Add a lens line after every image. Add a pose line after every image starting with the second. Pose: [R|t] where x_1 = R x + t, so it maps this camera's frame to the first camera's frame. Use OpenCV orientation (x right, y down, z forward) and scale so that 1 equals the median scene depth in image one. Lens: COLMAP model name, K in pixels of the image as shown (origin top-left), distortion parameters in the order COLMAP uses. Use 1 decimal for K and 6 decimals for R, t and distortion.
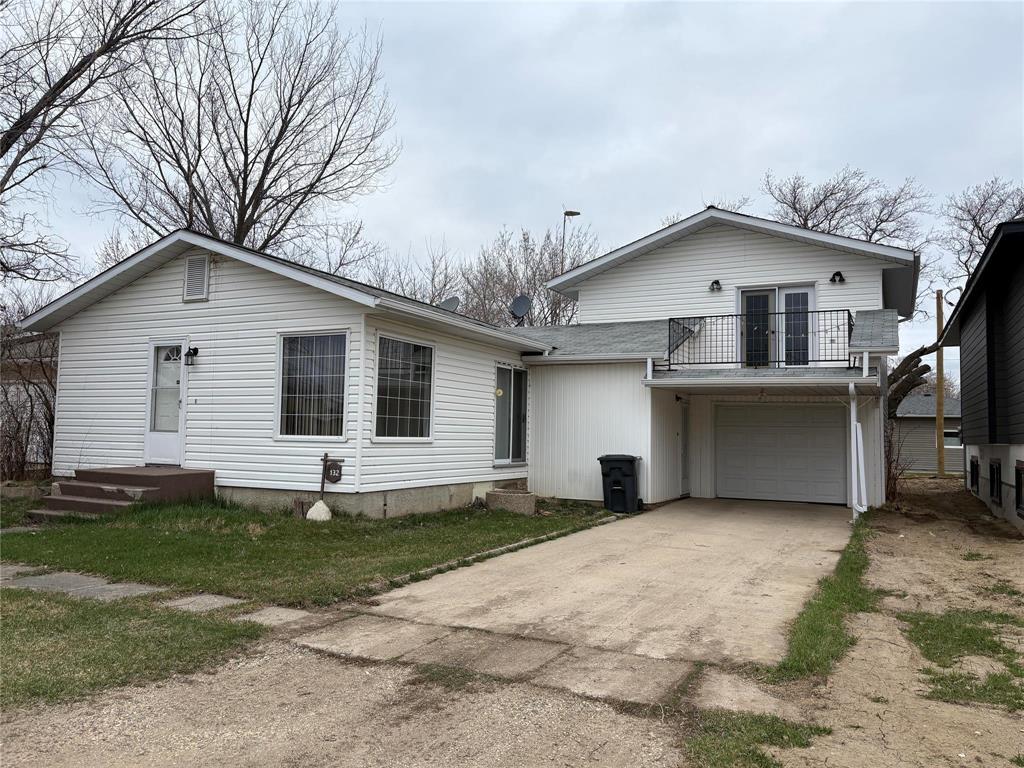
lens RADIAL K [[770.6, 0, 519.2], [0, 770.6, 386.6], [0, 0, 1]] dist [0.028350, 0.001600]
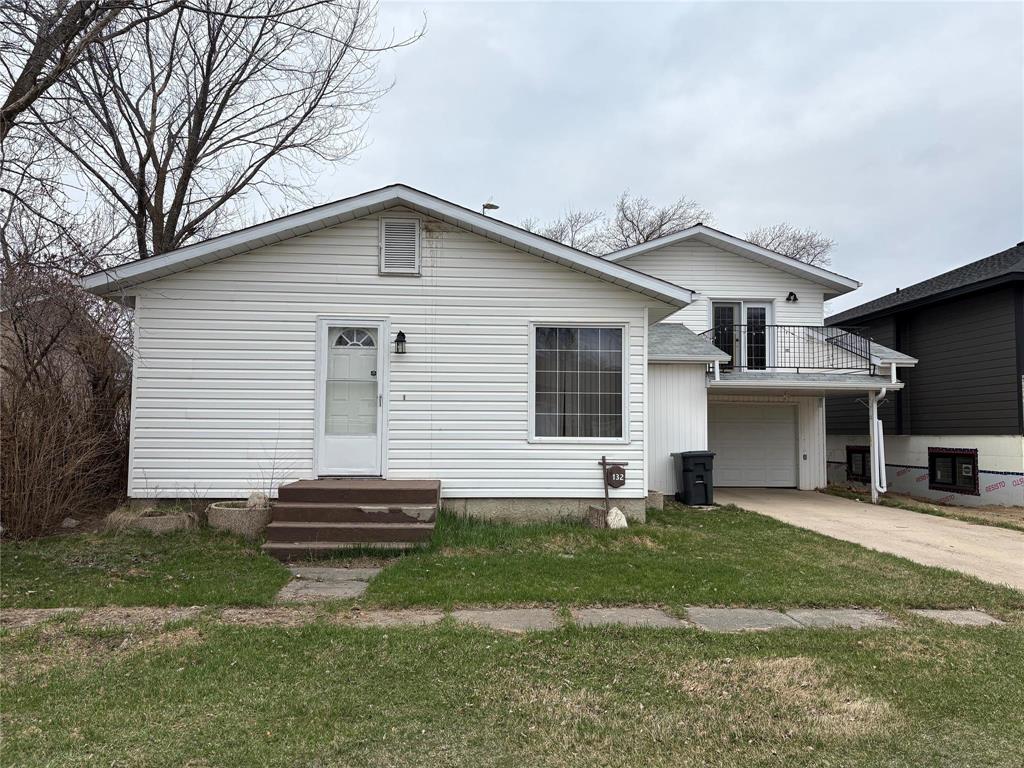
lens RADIAL K [[776.7, 0, 496.7], [0, 776.7, 387.8], [0, 0, 1]] dist [0.089275, -0.153728]
pose [[0.864565, 0.016568, 0.502248, -0.735652], [-0.022270, 0.999738, 0.005356, 0.002205], [-0.502027, -0.015816, 0.864707, 0.232613]]
